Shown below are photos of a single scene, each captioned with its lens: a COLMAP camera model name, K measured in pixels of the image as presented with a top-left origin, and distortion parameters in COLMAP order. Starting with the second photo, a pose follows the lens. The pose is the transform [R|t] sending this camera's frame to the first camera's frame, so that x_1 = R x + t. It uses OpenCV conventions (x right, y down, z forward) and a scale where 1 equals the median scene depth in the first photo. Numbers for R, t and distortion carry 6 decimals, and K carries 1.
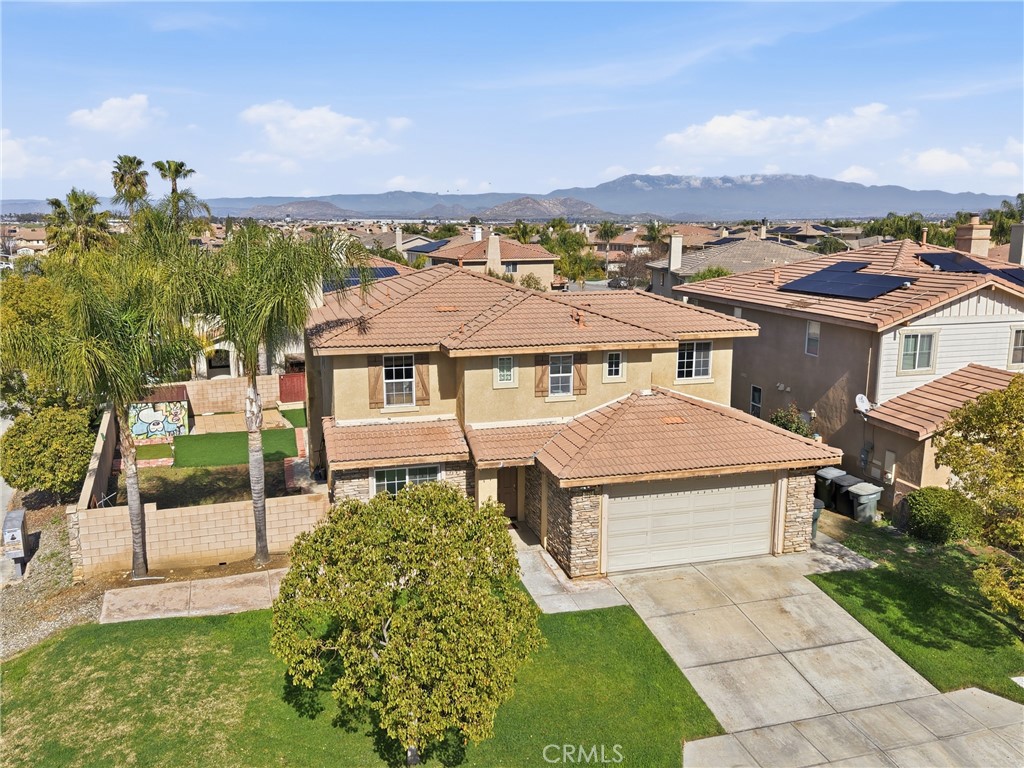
lens RADIAL K [[835.7, 0, 518.3], [0, 835.7, 378.7], [0, 0, 1]] dist [0.042504, -0.047530]
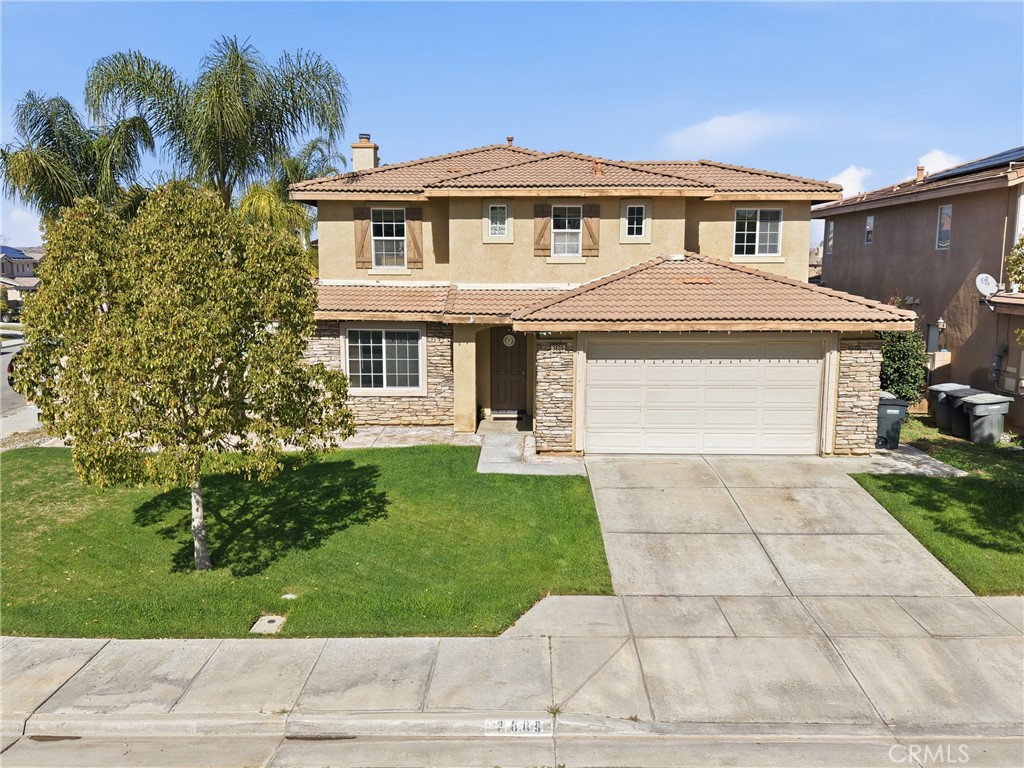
lens RADIAL K [[835.7, 0, 513.3], [0, 835.7, 386.2], [0, 0, 1]] dist [0.042504, -0.047530]
pose [[0.957926, 0.041282, -0.284031, 0.251382], [-0.053217, 0.997989, -0.034430, 0.188116], [0.282038, 0.048097, 0.958197, 0.190986]]
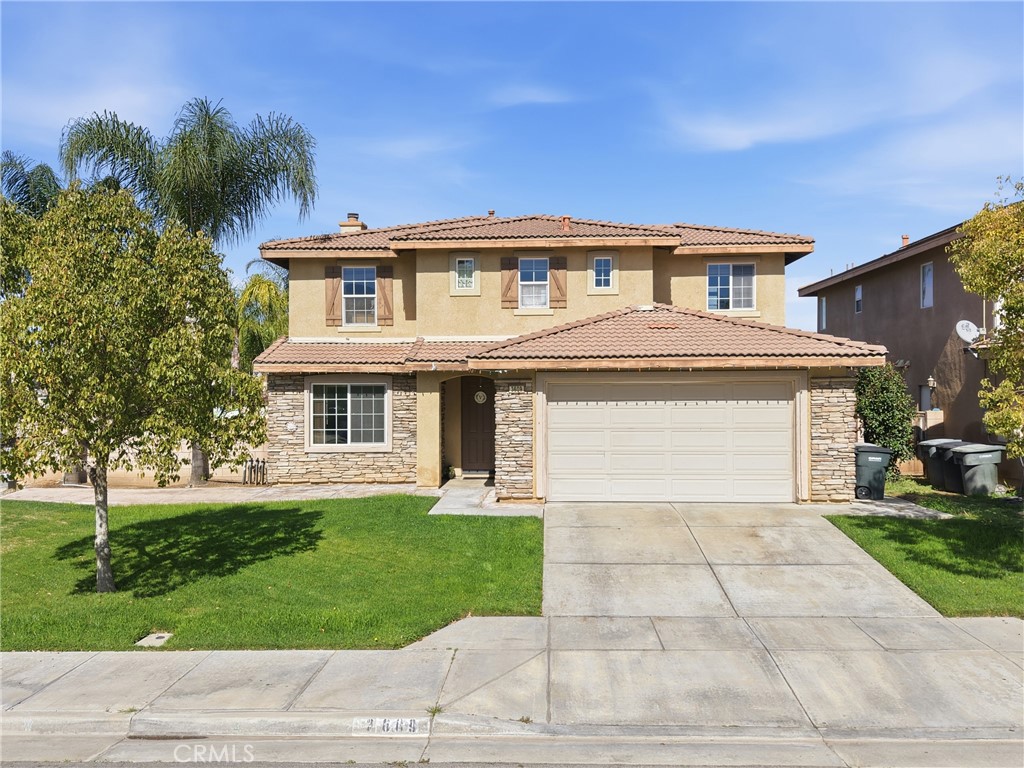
lens RADIAL K [[835.7, 0, 511.4], [0, 835.7, 382.5], [0, 0, 1]] dist [0.042504, -0.047530]
pose [[0.947647, -0.006950, -0.319245, 0.303022], [-0.052914, 0.982523, -0.178460, 0.249739], [0.314906, 0.186010, 0.930717, 0.240958]]
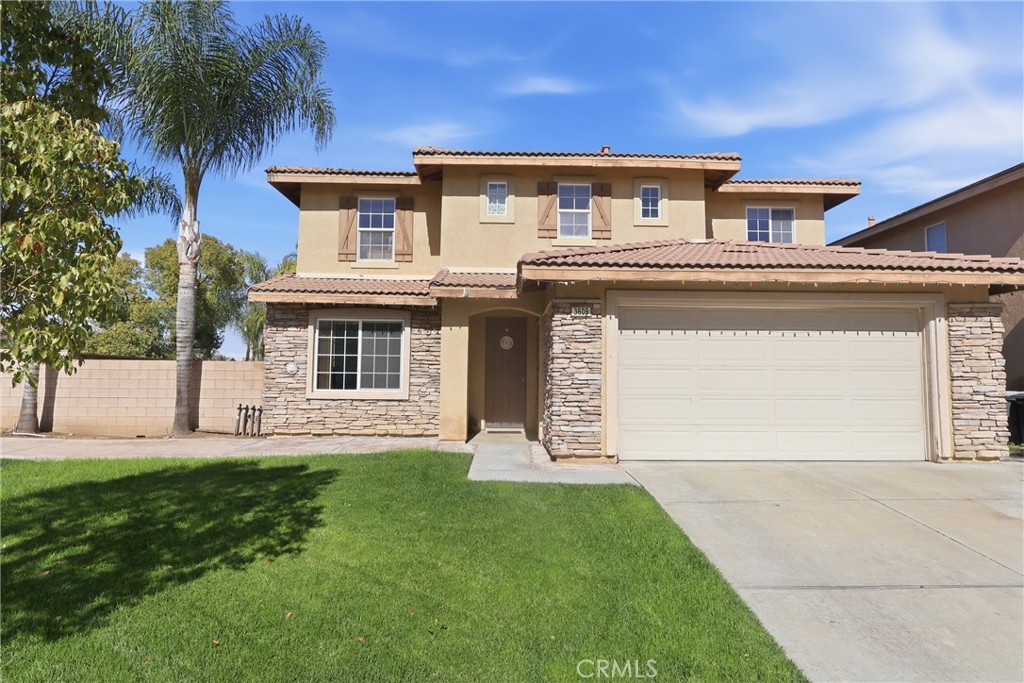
lens RADIAL K [[559.2, 0, 512.0], [0, 559.2, 331.1], [0, 0, 1]] dist [-0.031954, 0.014216]
pose [[0.966389, -0.013123, -0.256751, 0.126931], [-0.055063, 0.964956, -0.256572, 0.235828], [0.251120, 0.262085, 0.931799, 0.564201]]
